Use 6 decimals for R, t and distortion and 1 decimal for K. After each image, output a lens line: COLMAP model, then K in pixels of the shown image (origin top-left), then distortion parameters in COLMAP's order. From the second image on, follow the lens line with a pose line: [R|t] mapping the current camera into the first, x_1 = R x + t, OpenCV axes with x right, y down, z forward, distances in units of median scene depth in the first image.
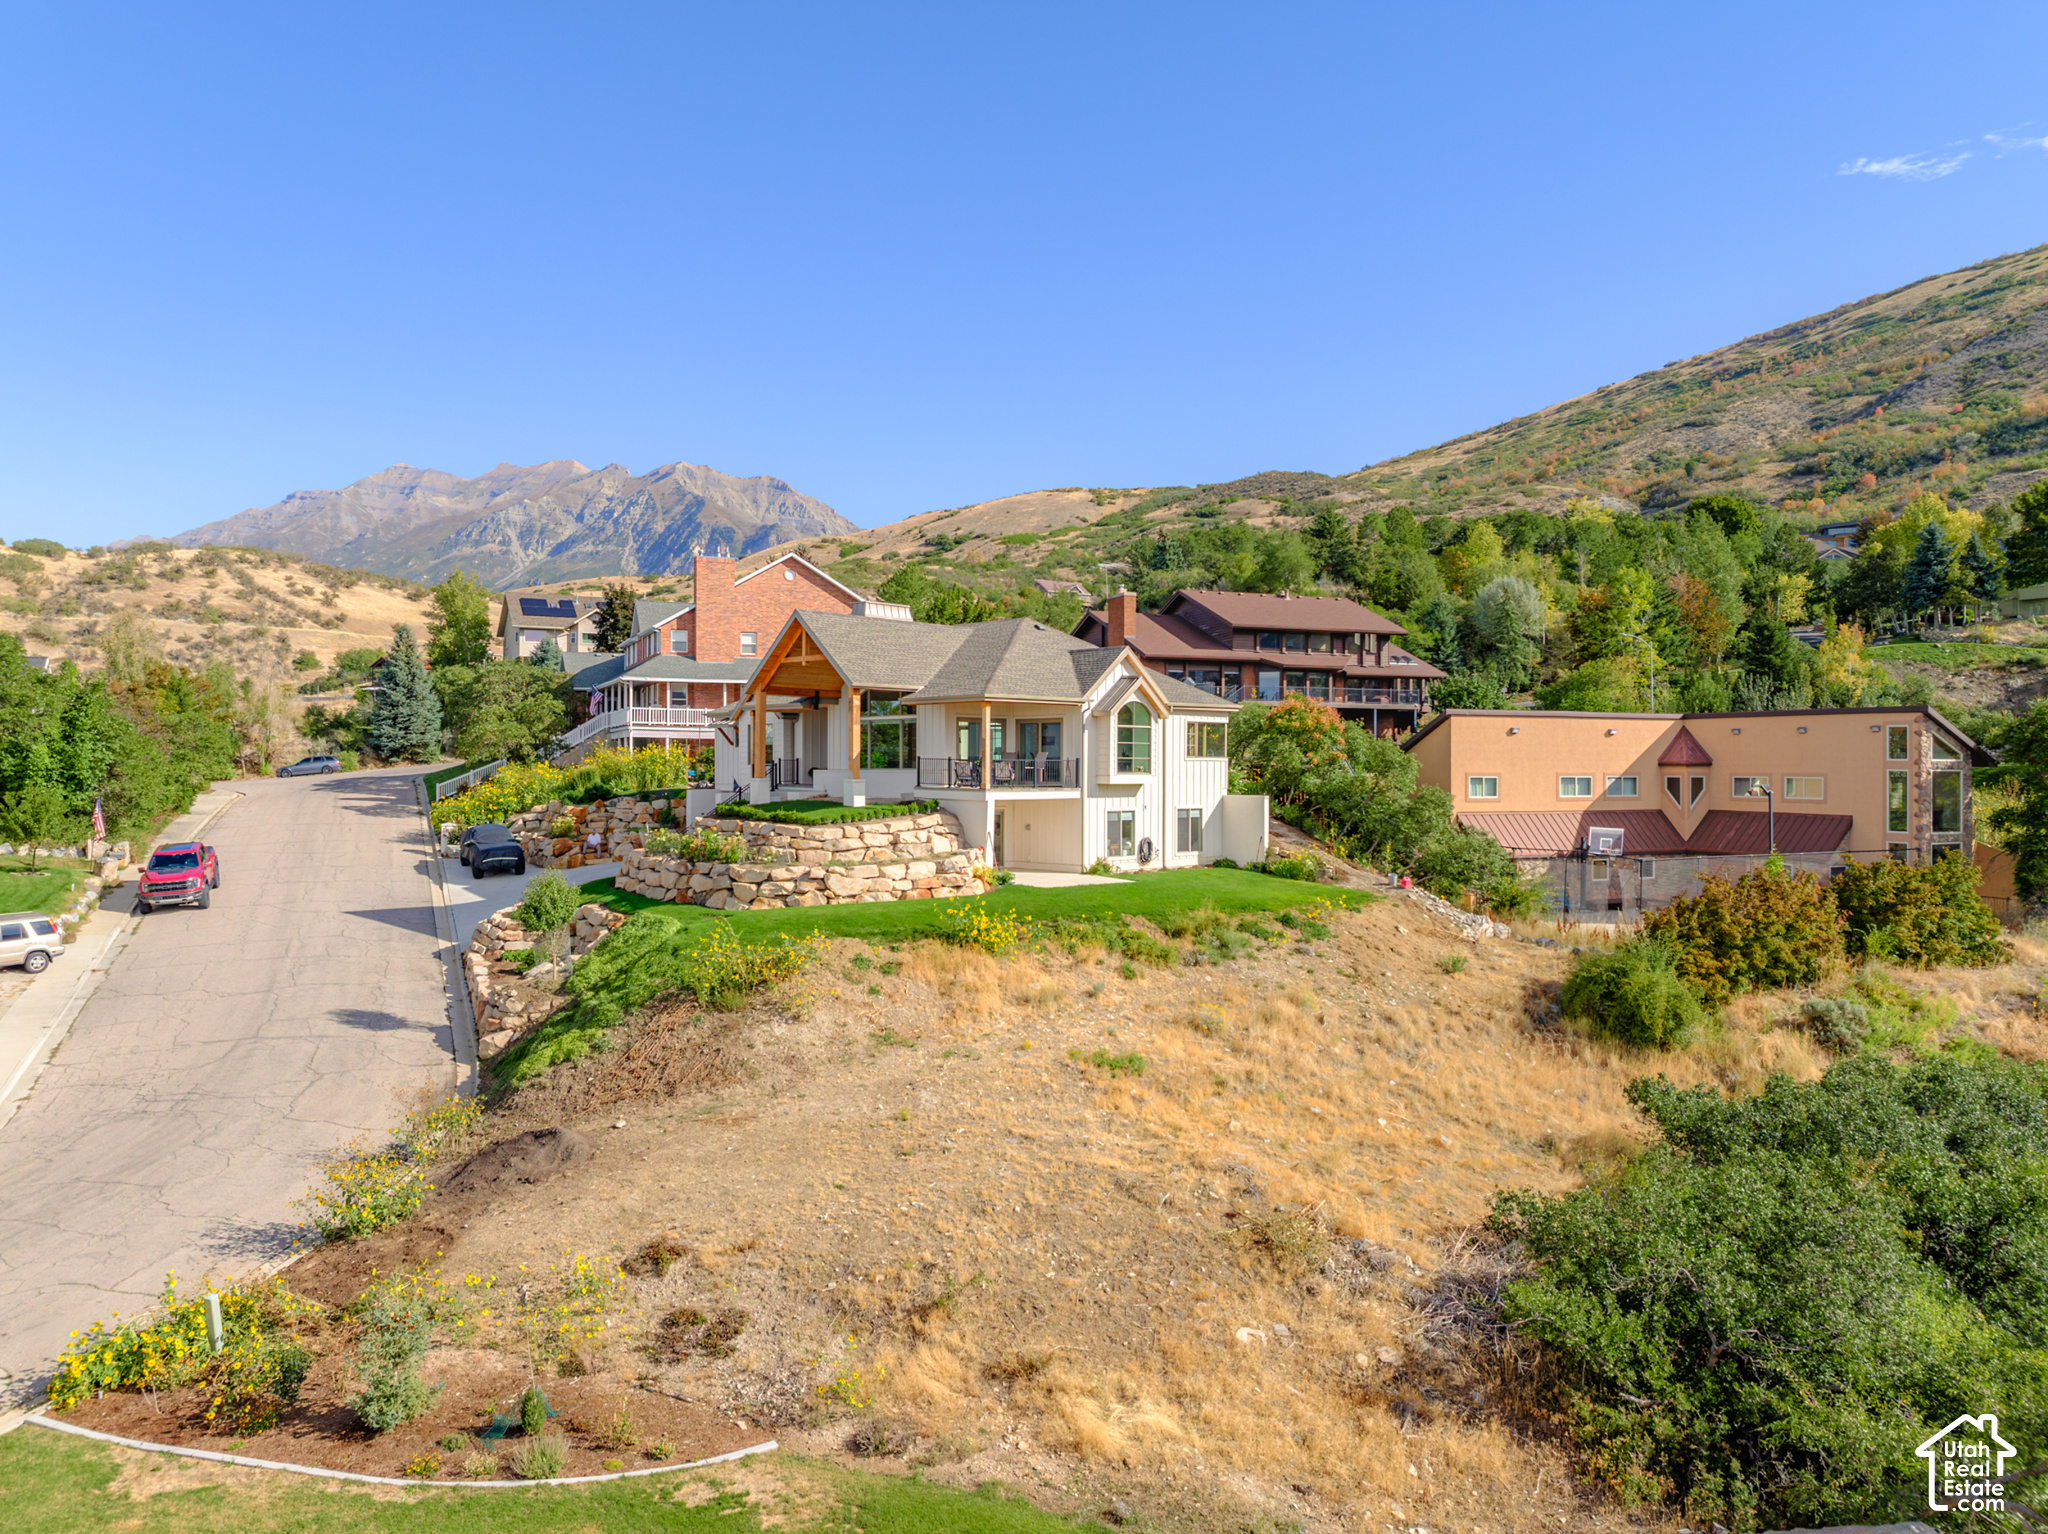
lens RADIAL K [[1439.6, 0, 1032.7], [0, 1439.6, 764.8], [0, 0, 1]] dist [-0.029027, -0.012444]
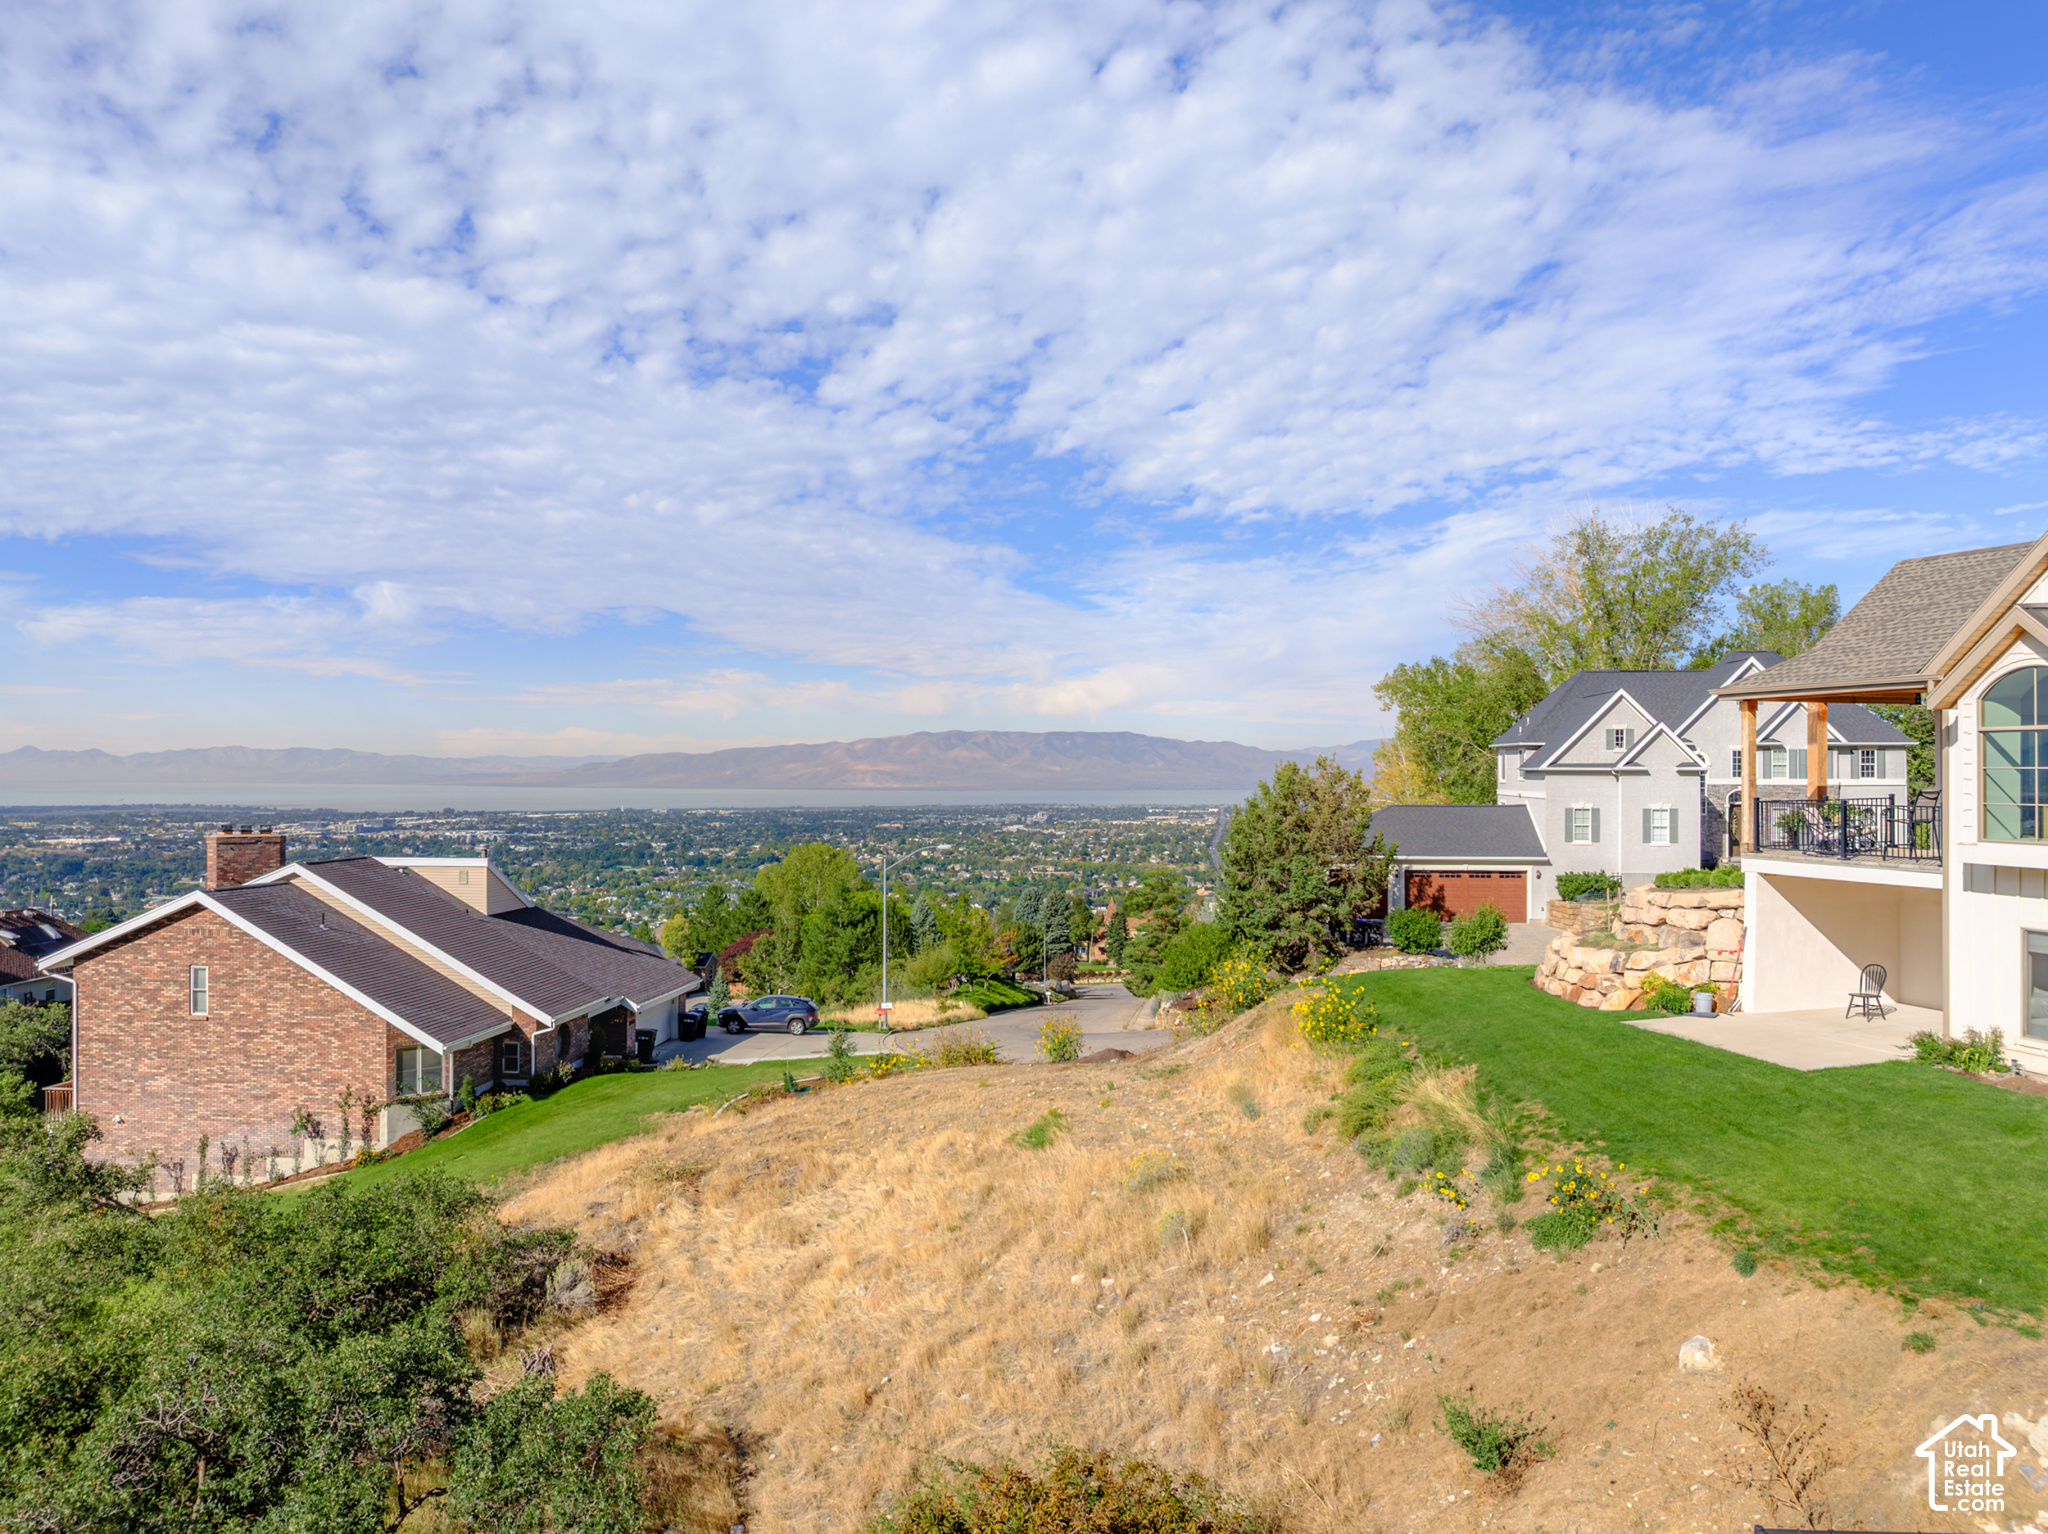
lens RADIAL K [[1444.0, 0, 1029.0], [0, 1444.0, 761.5], [0, 0, 1]] dist [-0.039462, -0.005640]
pose [[-0.498713, -0.008762, -0.866723, 0.087298], [0.001264, 0.999940, -0.010836, -0.001971], [0.866766, -0.006500, -0.498673, 0.148282]]
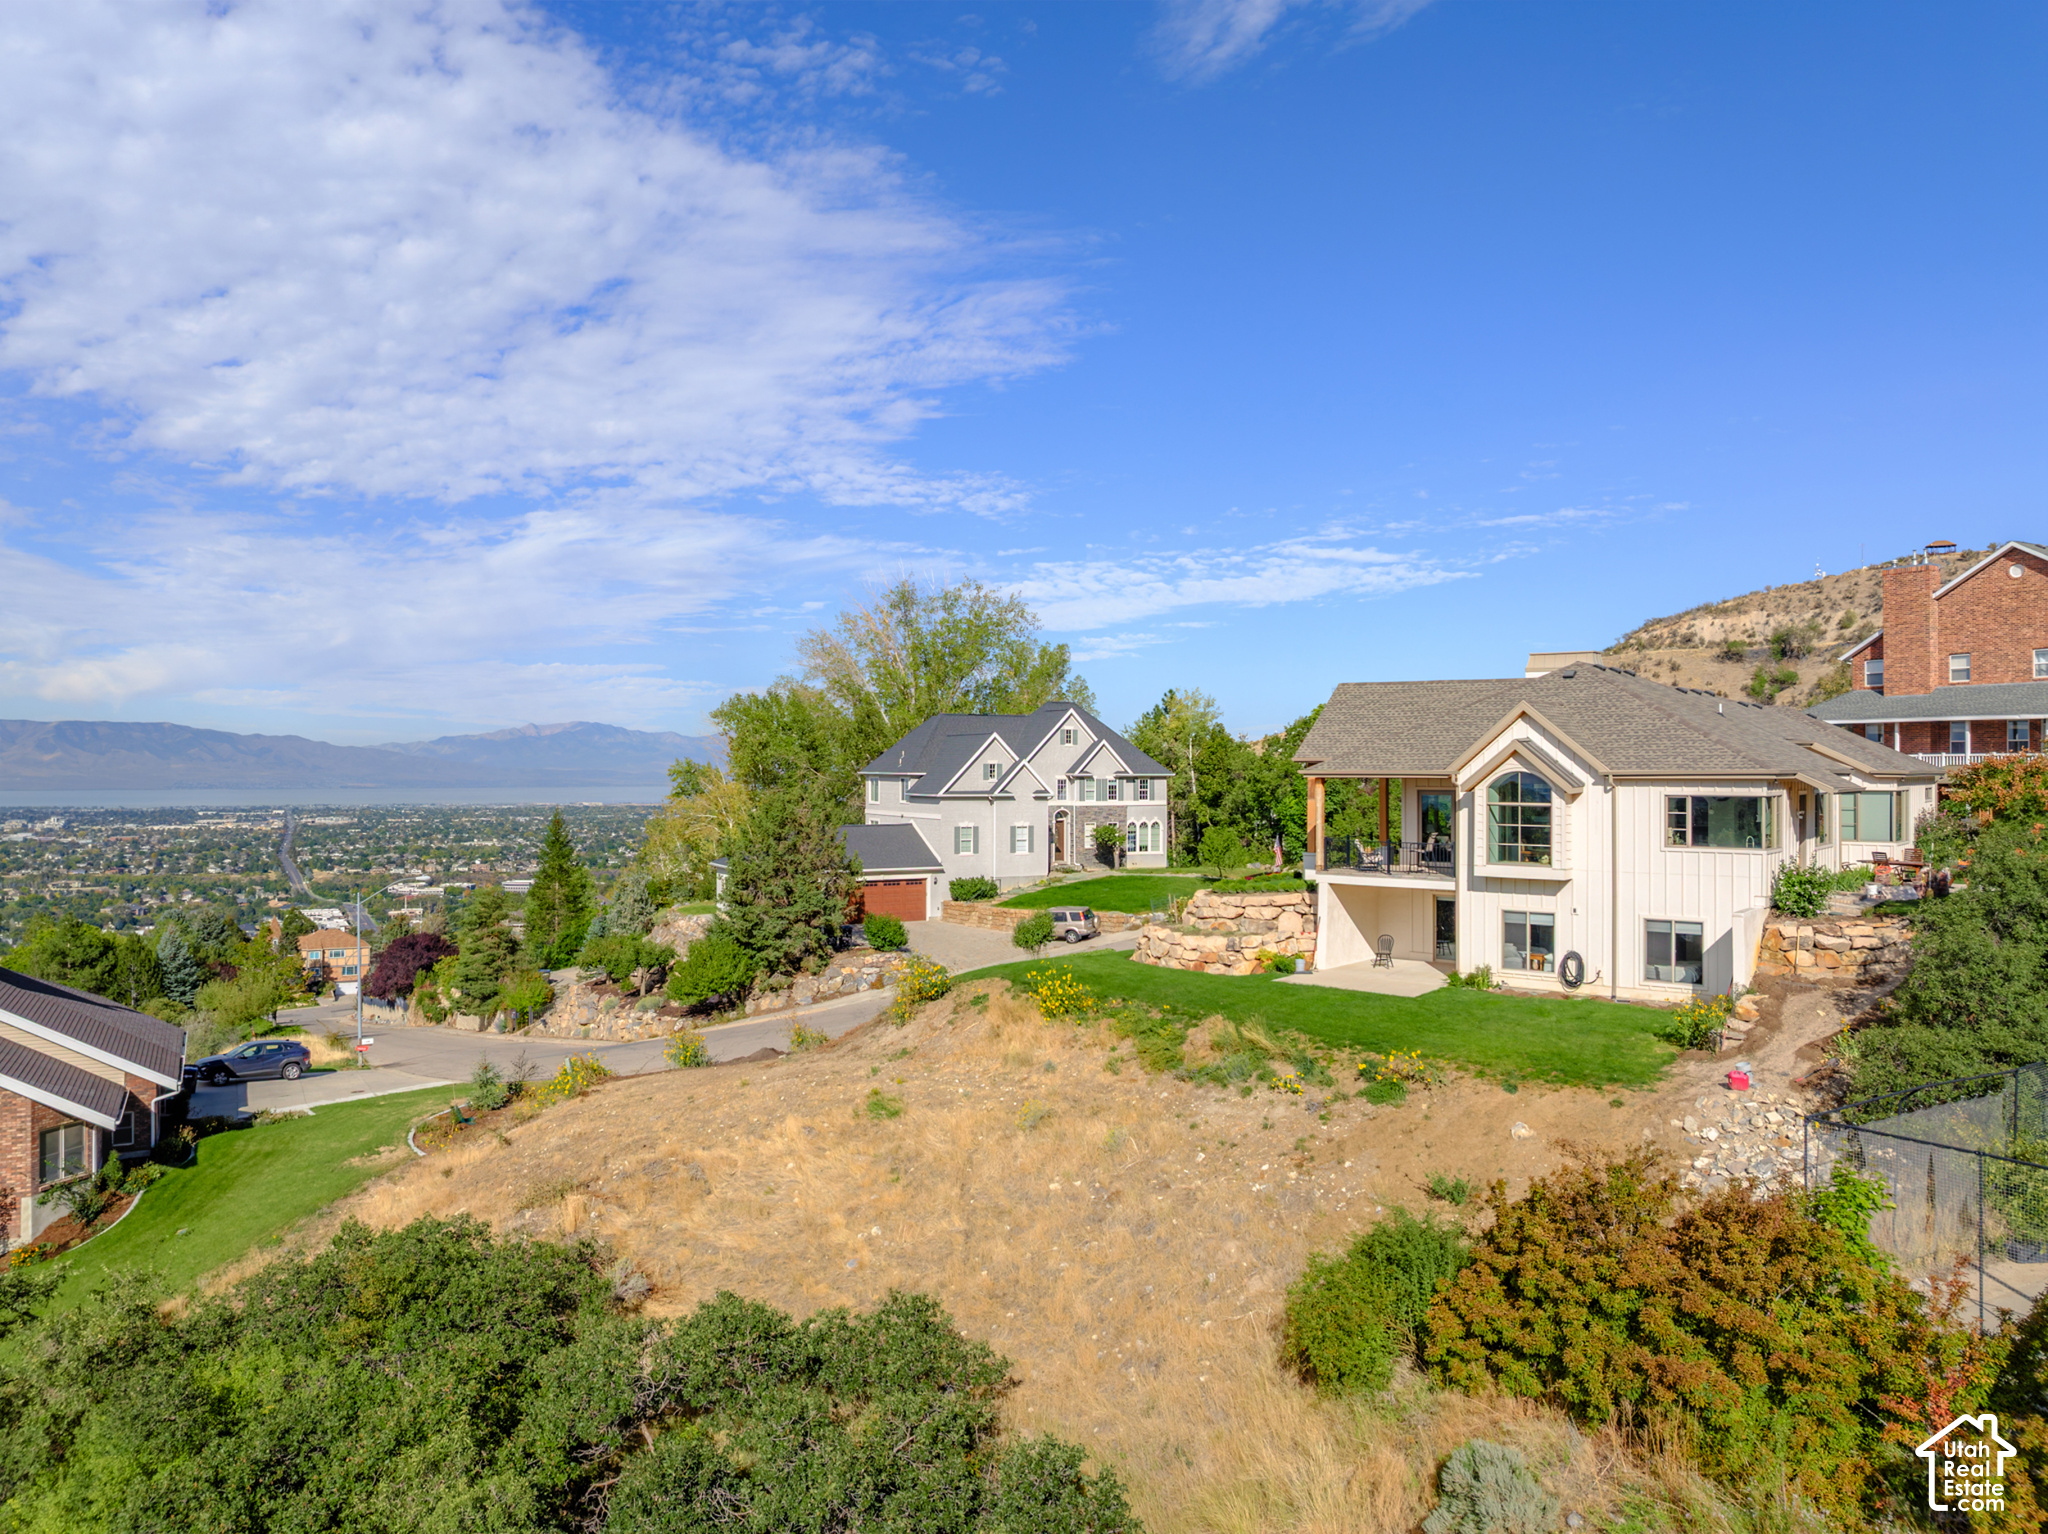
lens RADIAL K [[1439.6, 0, 1032.7], [0, 1439.6, 764.8], [0, 0, 1]] dist [-0.029027, -0.012444]
pose [[0.095129, -0.006073, -0.995446, 0.126892], [0.001499, 0.999981, -0.005957, -0.006763], [0.995464, -0.000925, 0.095136, 0.103536]]
